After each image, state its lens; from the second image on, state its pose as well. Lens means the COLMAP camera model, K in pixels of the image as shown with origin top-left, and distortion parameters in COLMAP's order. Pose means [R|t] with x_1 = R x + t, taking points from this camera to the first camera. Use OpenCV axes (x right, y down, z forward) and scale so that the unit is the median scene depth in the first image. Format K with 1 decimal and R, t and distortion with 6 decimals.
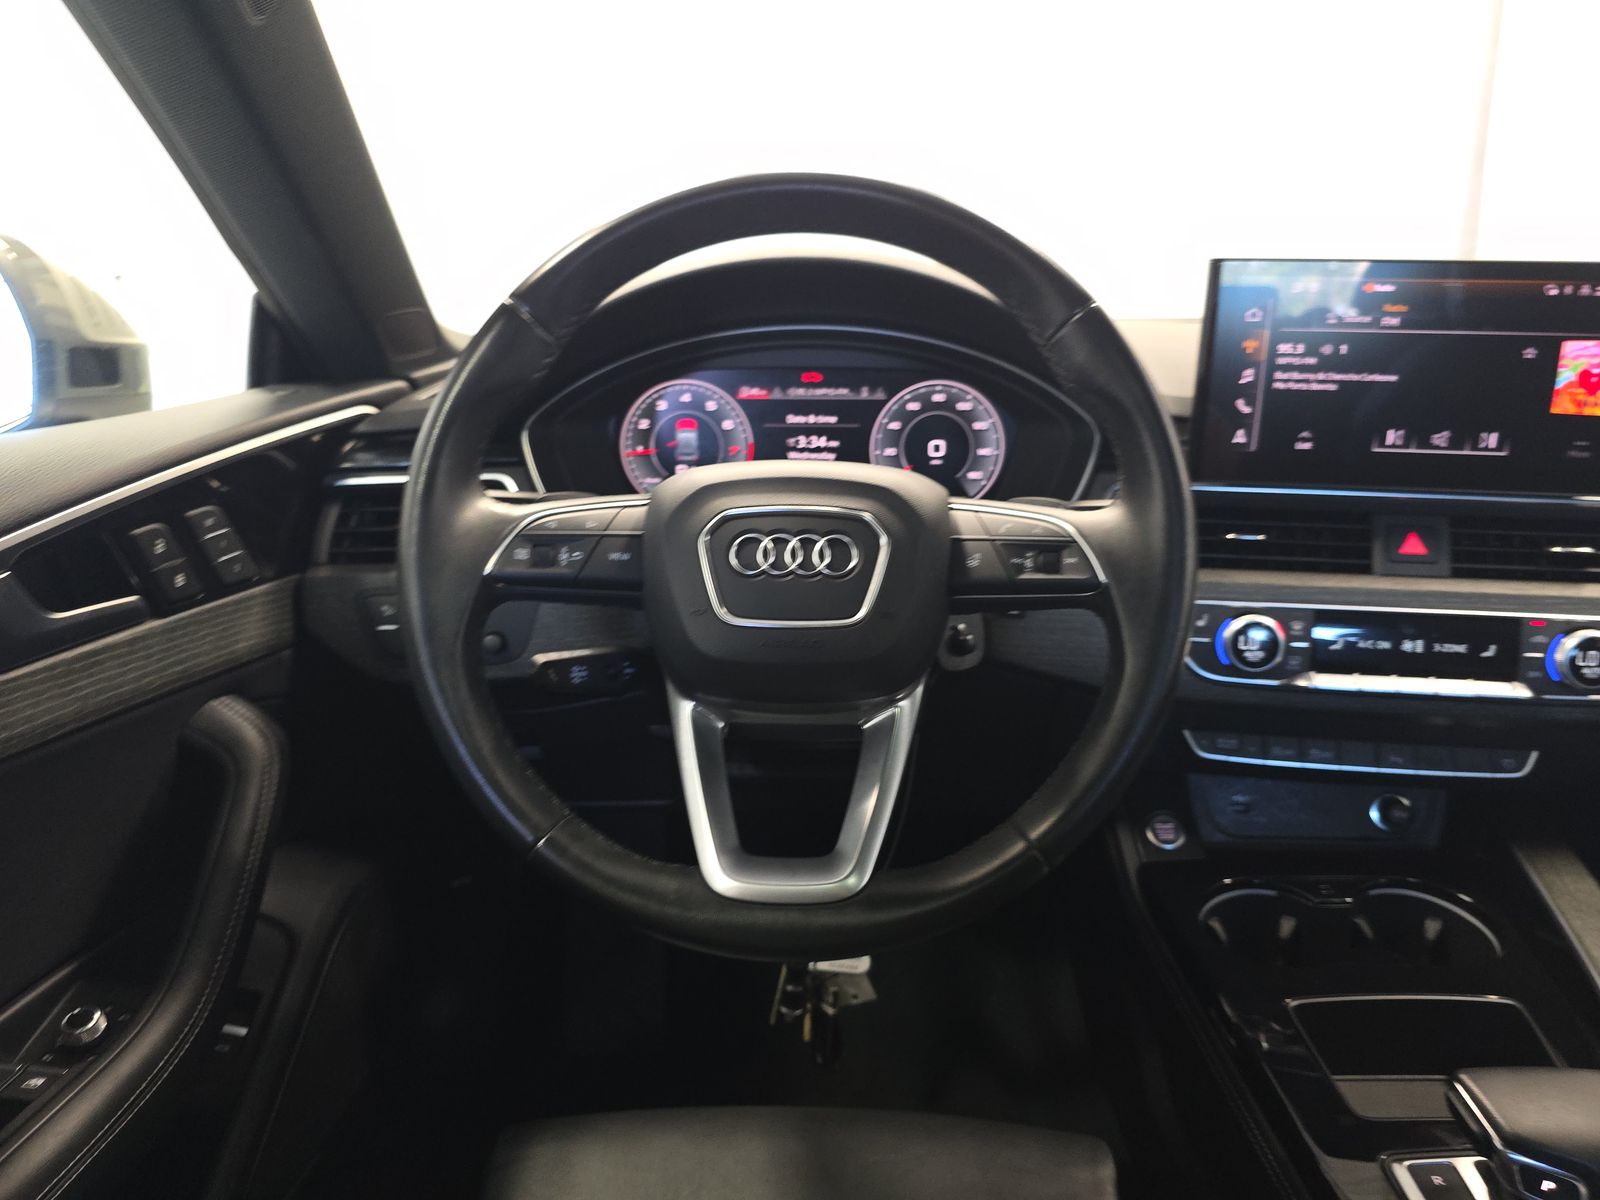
lens RADIAL K [[1084.6, 0, 785.6], [0, 1084.6, 568.8], [0, 0, 1]] dist [0.025420, -0.039090]
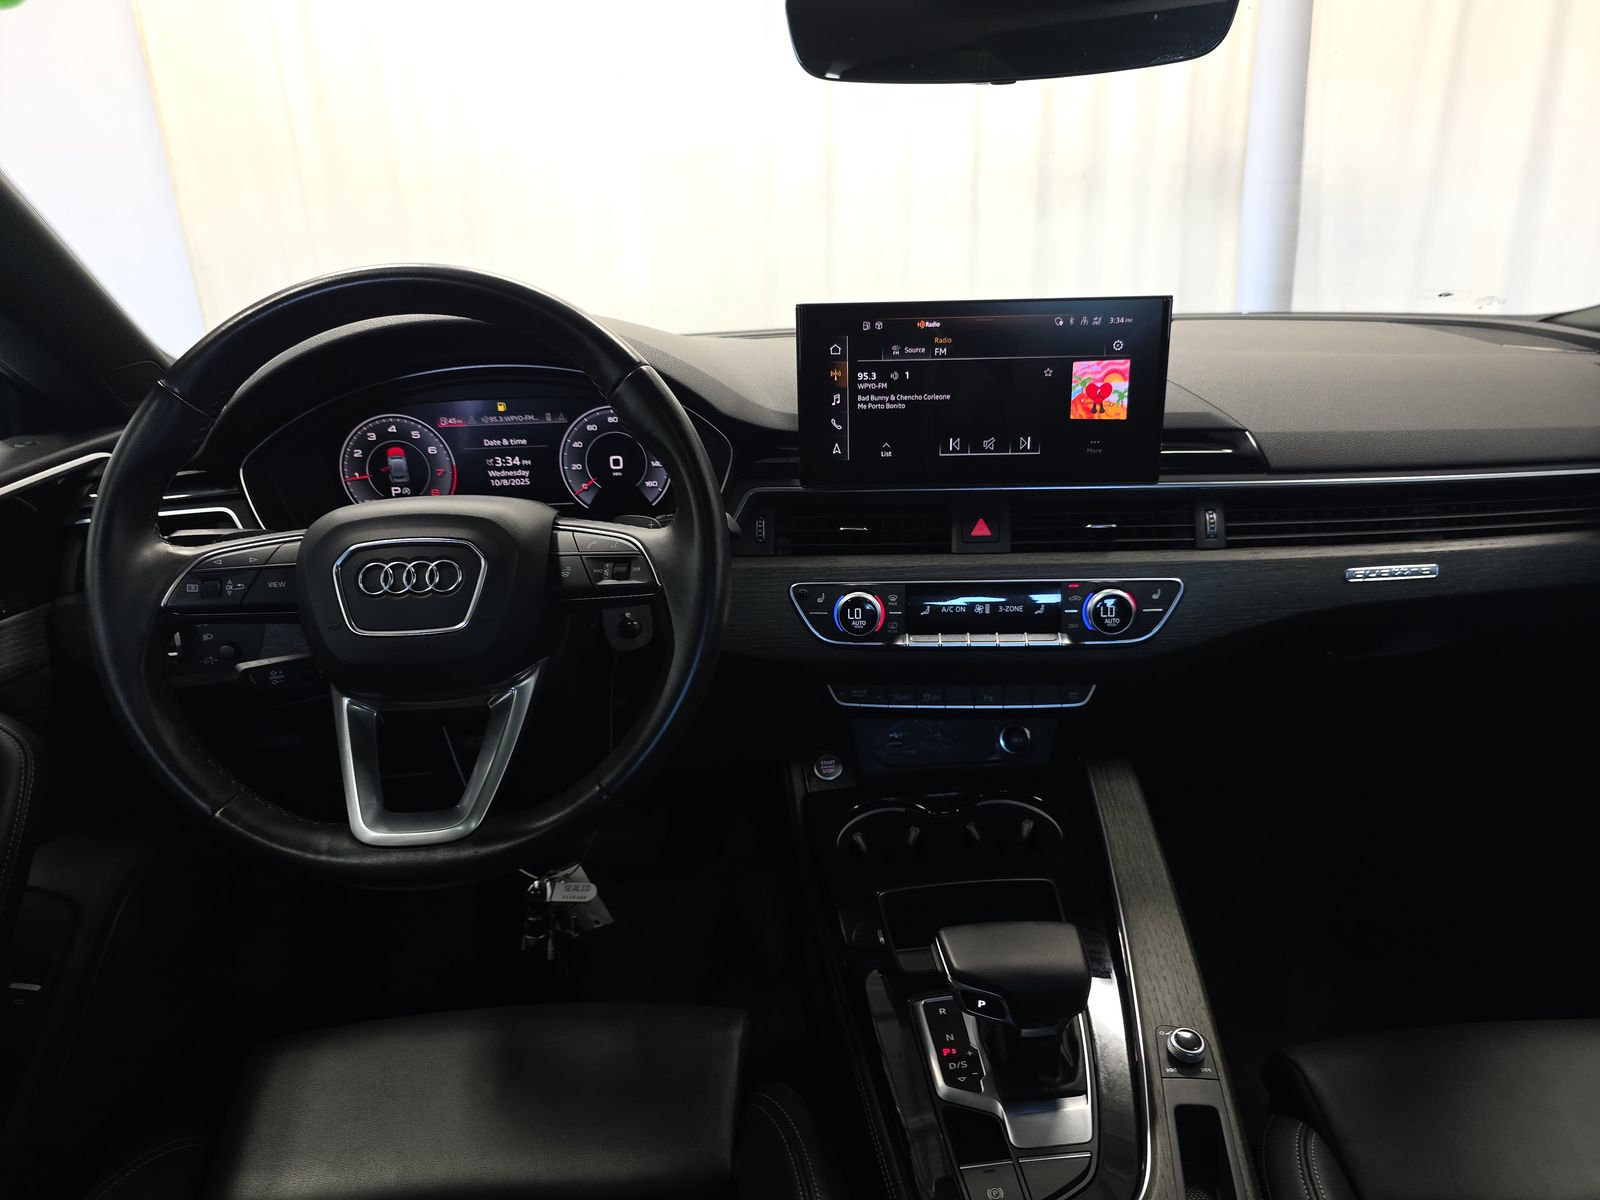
lens RADIAL K [[1084.6, 0, 801.2], [0, 1084.6, 608.6], [0, 0, 1]] dist [0.025420, -0.039090]
pose [[0.995061, -0.059551, 0.079418, 0.267710], [0.053422, 0.995584, 0.077194, -0.037372], [-0.083664, -0.072570, 0.993848, -0.227983]]
